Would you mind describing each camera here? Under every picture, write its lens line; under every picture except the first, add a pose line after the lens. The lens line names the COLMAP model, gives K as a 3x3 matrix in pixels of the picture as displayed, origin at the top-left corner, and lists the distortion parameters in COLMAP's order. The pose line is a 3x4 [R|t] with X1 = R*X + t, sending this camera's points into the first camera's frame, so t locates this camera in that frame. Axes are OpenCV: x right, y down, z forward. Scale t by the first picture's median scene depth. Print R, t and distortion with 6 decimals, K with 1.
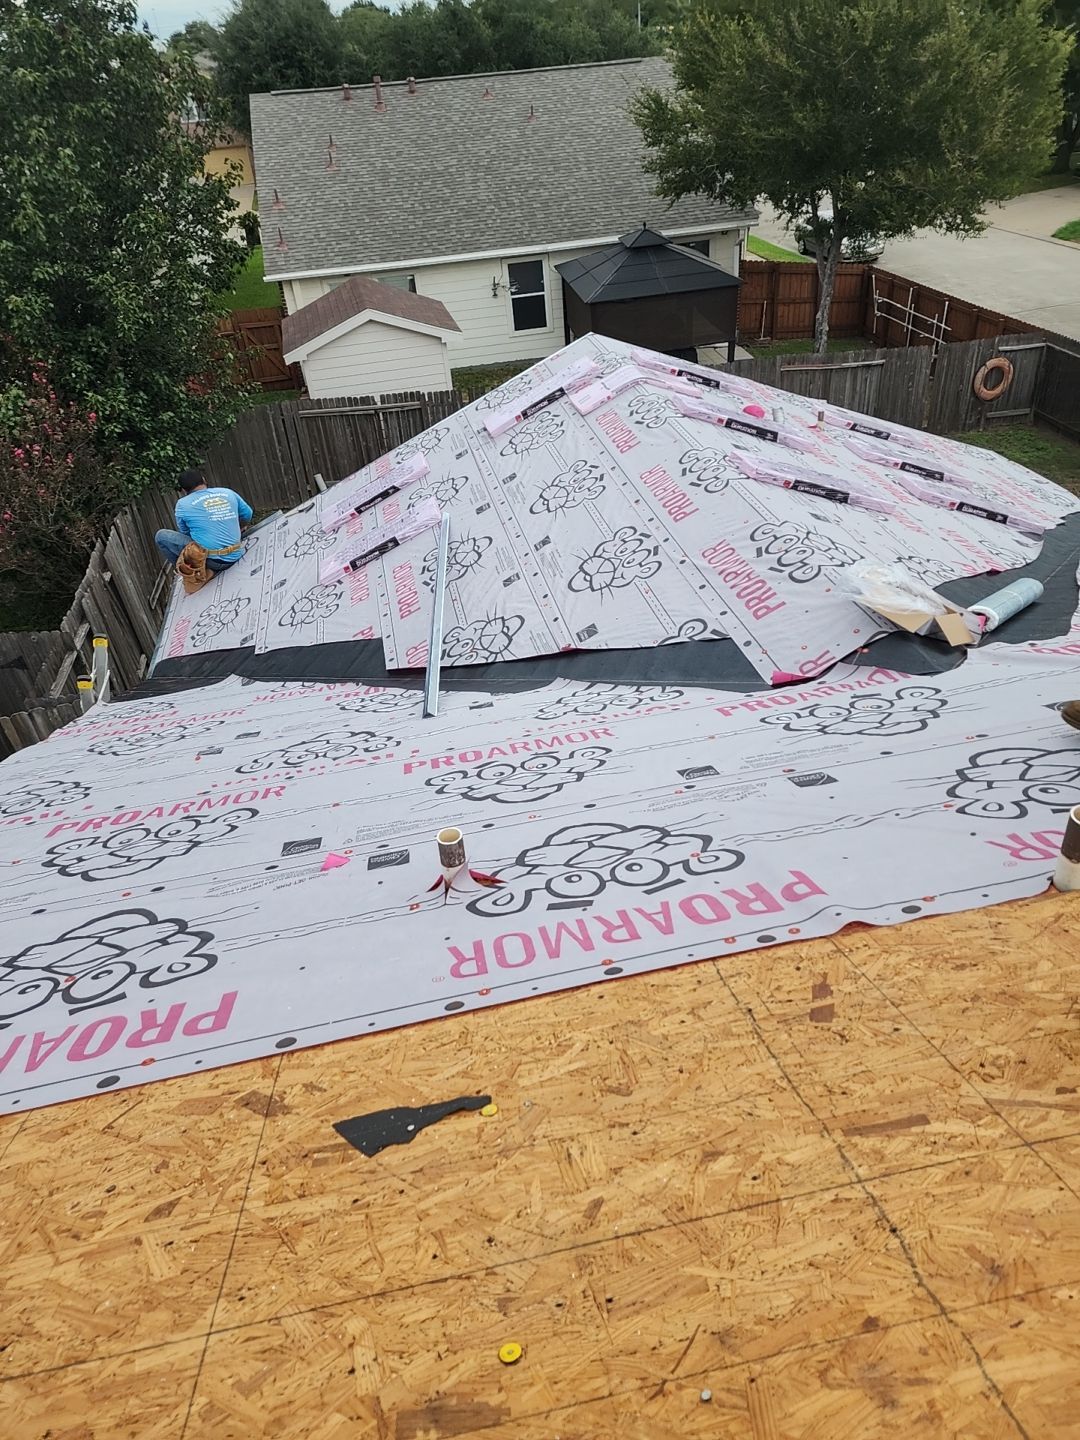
lens RADIAL K [[975.2, 0, 540.0], [0, 975.2, 720.0], [0, 0, 1]] dist [0.067819, -0.058896]
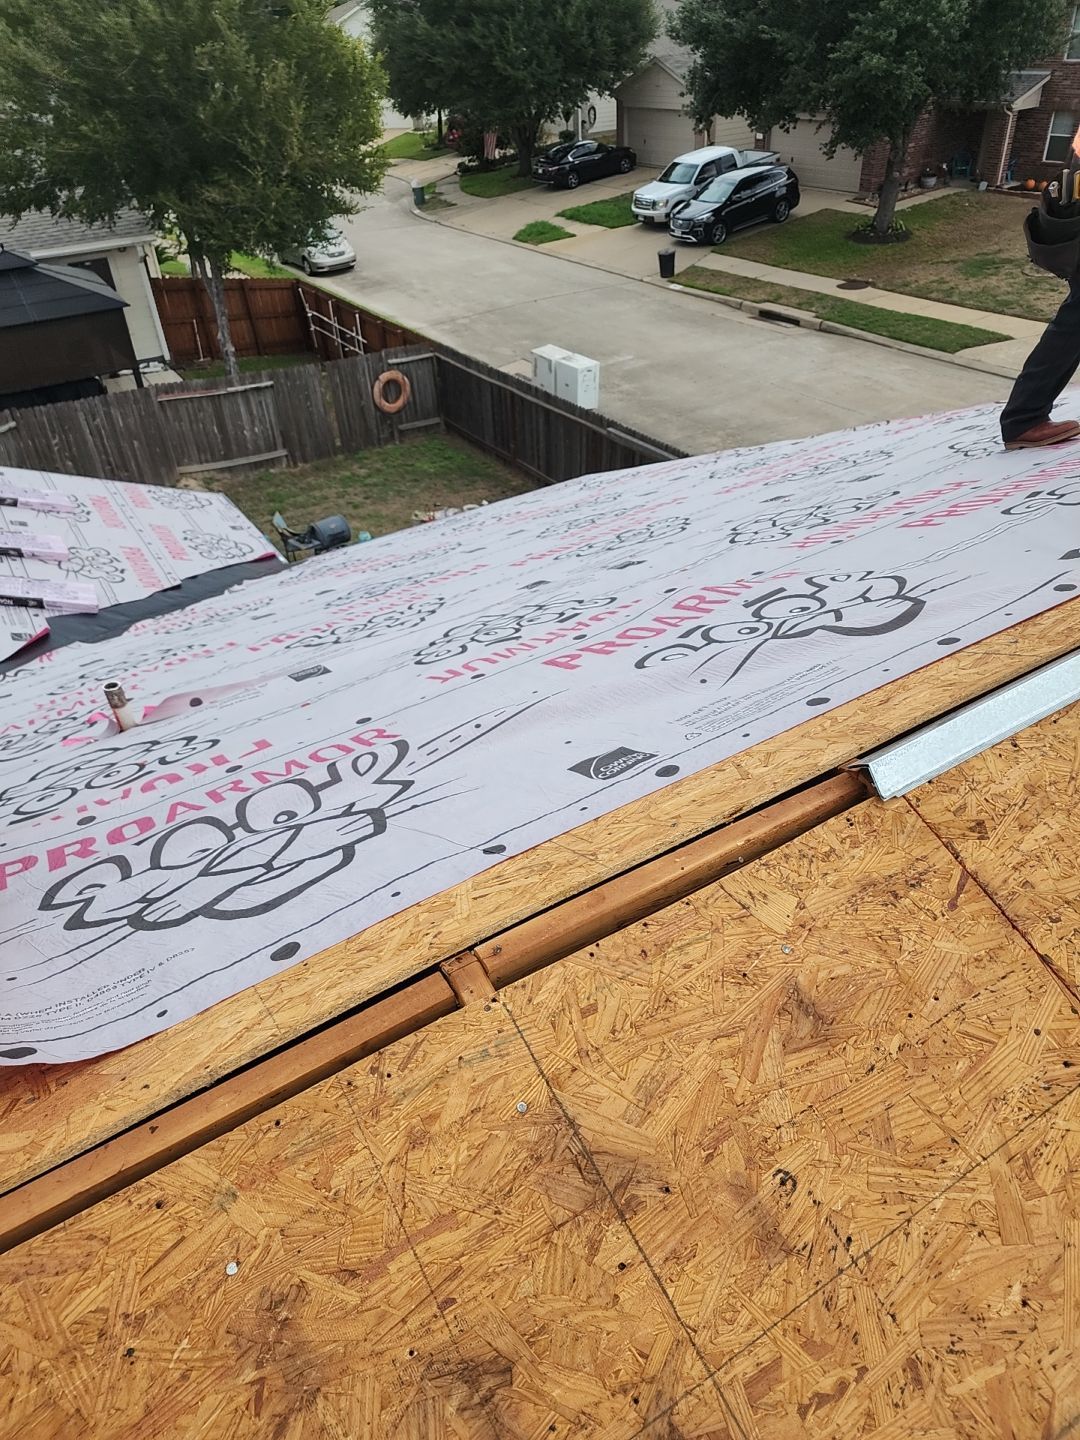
lens RADIAL K [[1031.0, 0, 540.0], [0, 1031.0, 720.0], [0, 0, 1]] dist [0.007285, 0.002868]
pose [[0.928794, -0.186009, 0.320535, 0.206328], [0.191825, 0.981334, 0.013635, -0.011198], [-0.317089, 0.048822, 0.947138, 0.000864]]
